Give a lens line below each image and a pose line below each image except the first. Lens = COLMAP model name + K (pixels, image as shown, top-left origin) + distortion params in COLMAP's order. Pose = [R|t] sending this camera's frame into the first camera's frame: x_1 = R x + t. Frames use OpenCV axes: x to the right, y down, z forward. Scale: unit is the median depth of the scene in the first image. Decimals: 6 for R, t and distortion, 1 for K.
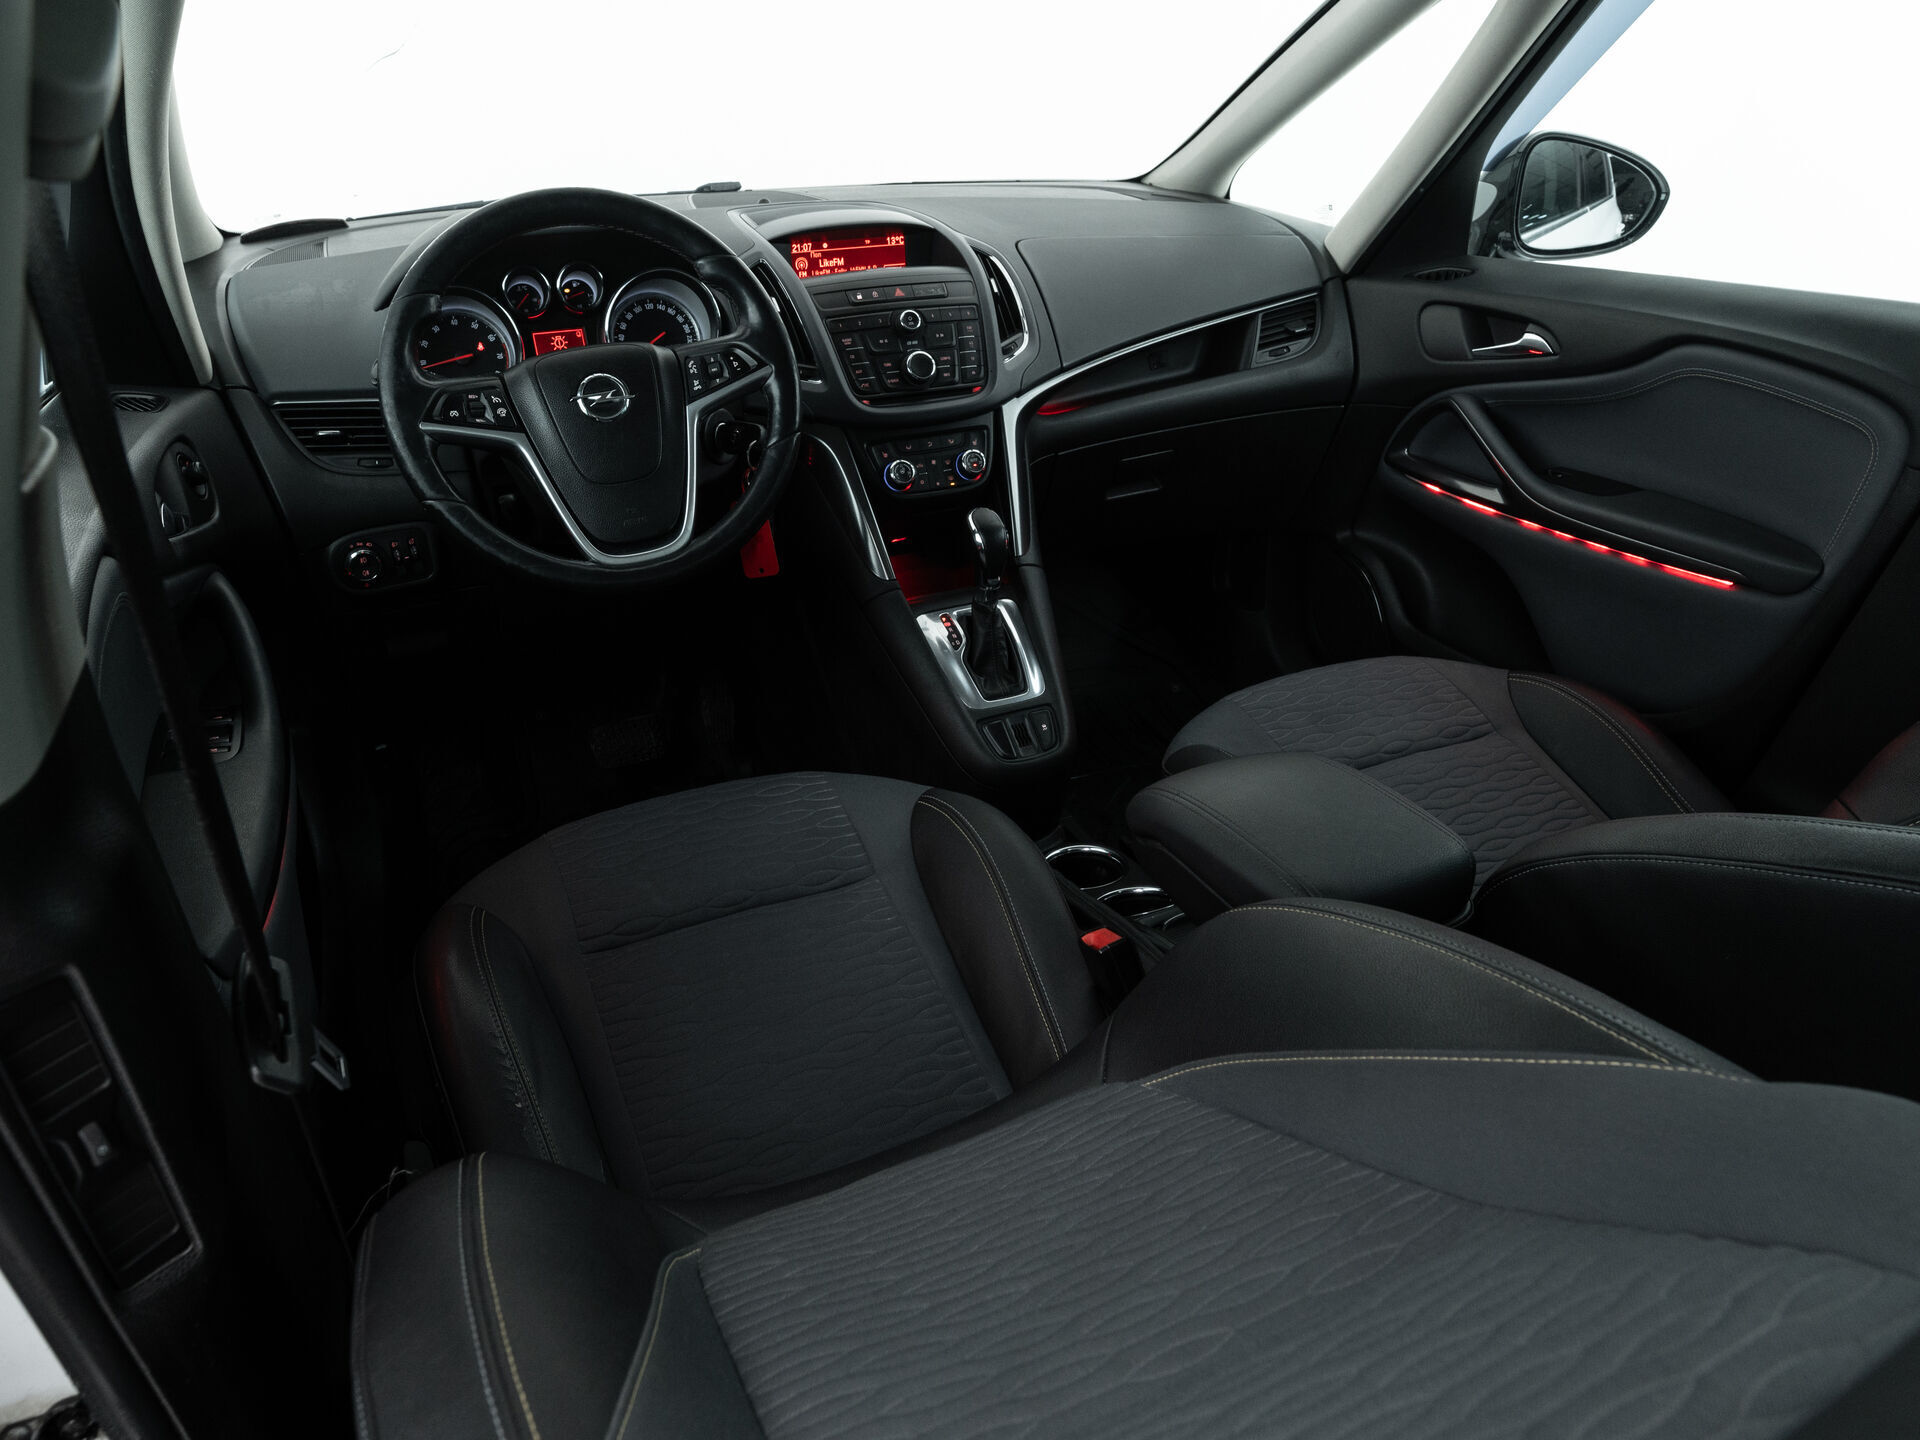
lens RADIAL K [[1272.2, 0, 957.1], [0, 1272.2, 698.7], [0, 0, 1]] dist [-0.030122, -0.000146]
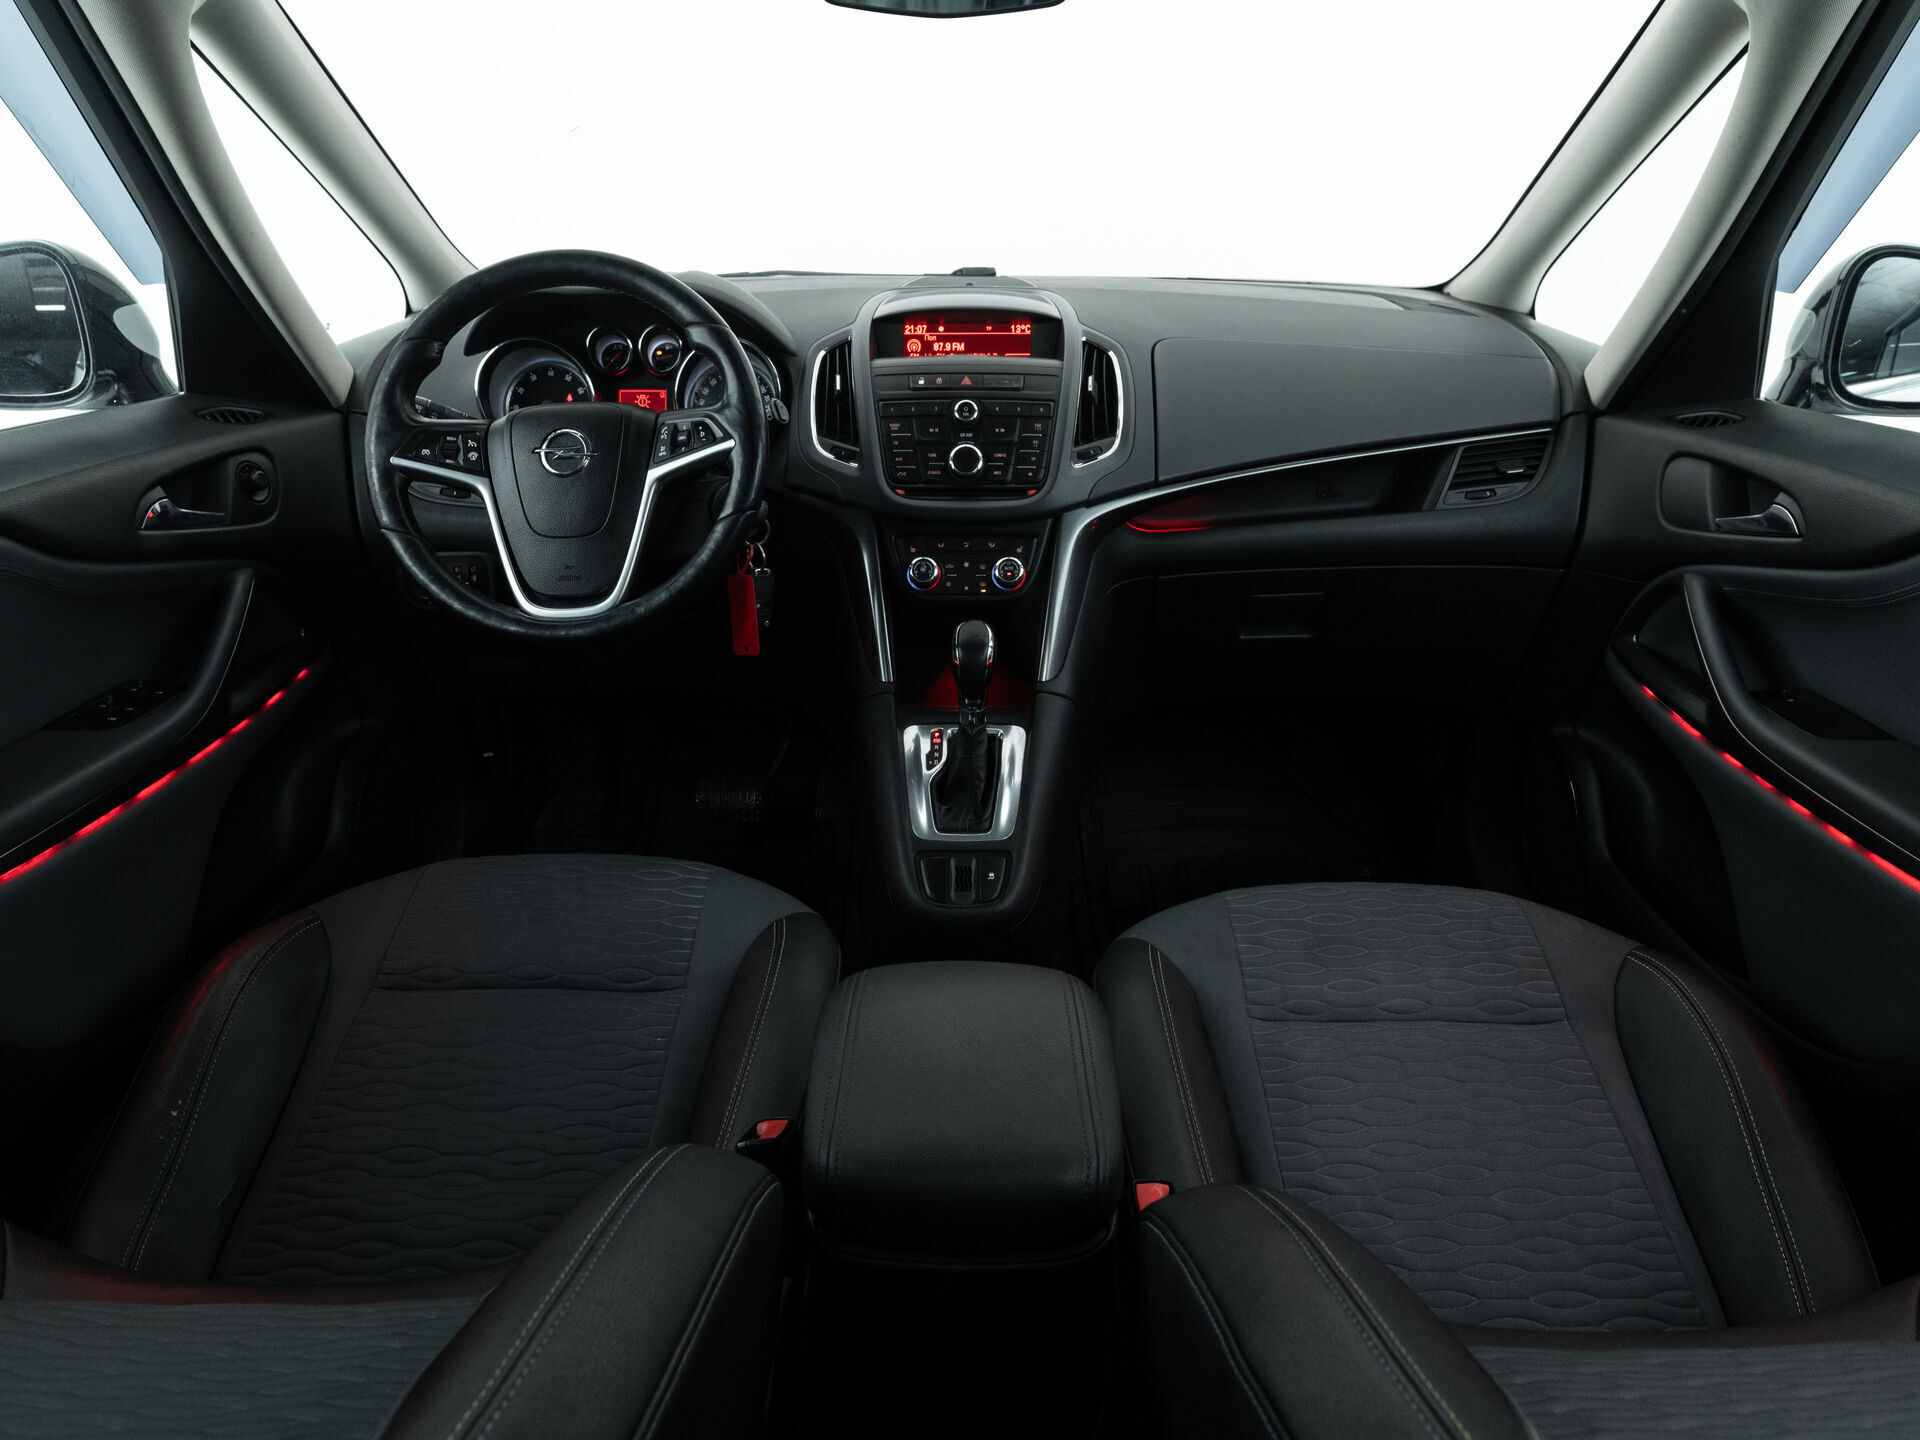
lens RADIAL K [[1249.9, 0, 962.9], [0, 1249.9, 701.8], [0, 0, 1]] dist [-0.027038, -0.002102]
pose [[0.905853, 0.177283, -0.384709, 0.343563], [-0.201952, 0.979093, -0.024338, -0.066873], [0.372351, 0.099739, 0.922717, 0.177727]]
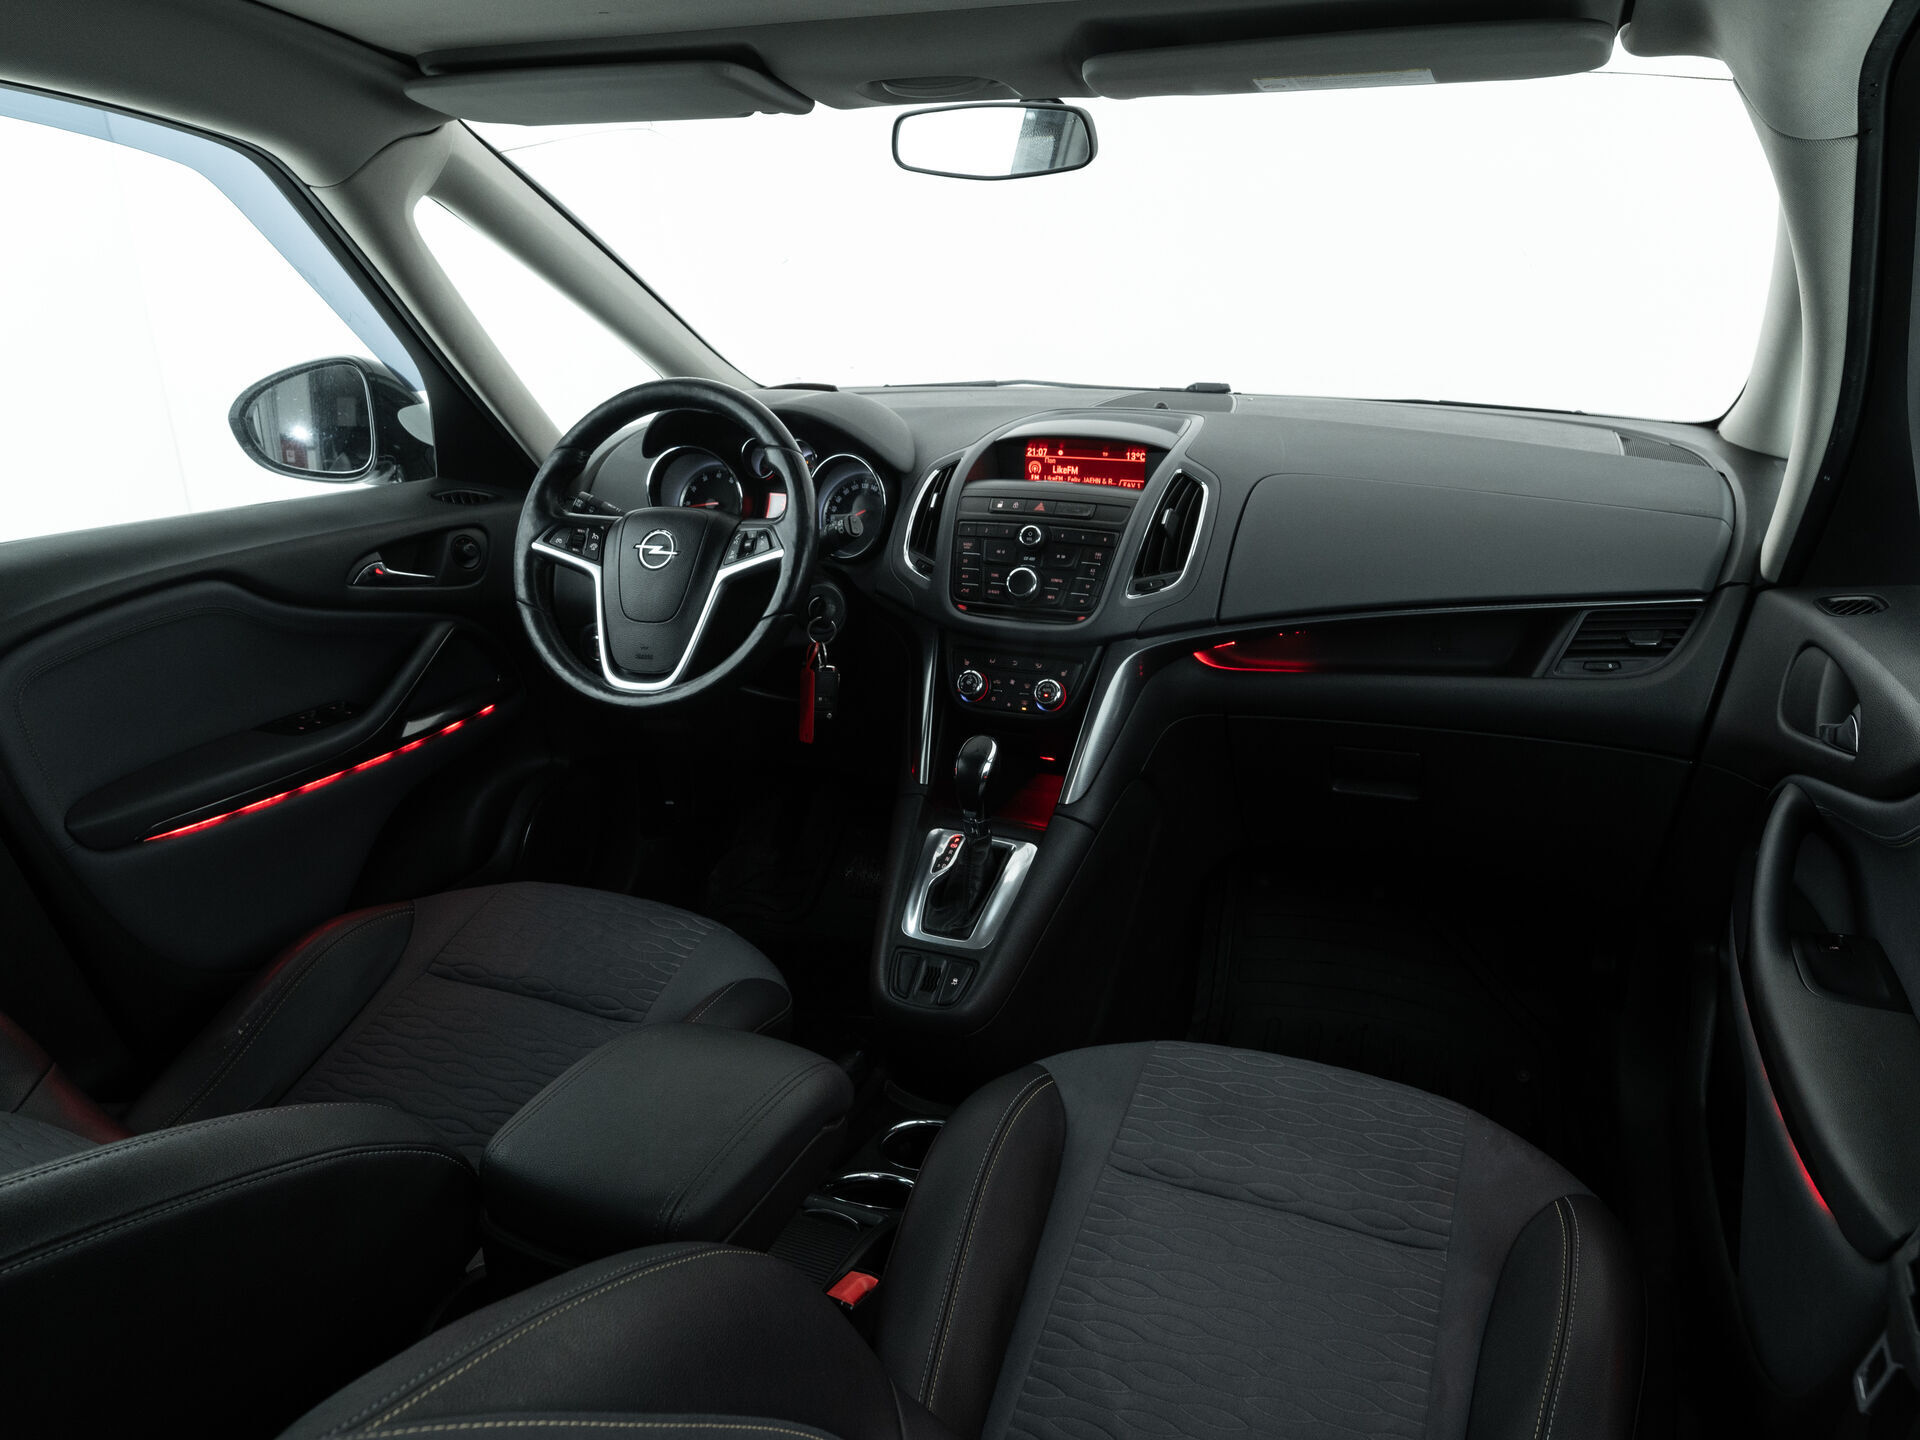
lens RADIAL K [[1337.3, 0, 949.9], [0, 1337.3, 720.0], [0, 0, 1]] dist [-0.026001, -0.000493]
pose [[0.677865, 0.251886, -0.690690, 0.647257], [-0.331300, 0.943337, 0.018874, -0.162913], [0.656307, 0.216032, 0.722905, 0.253617]]
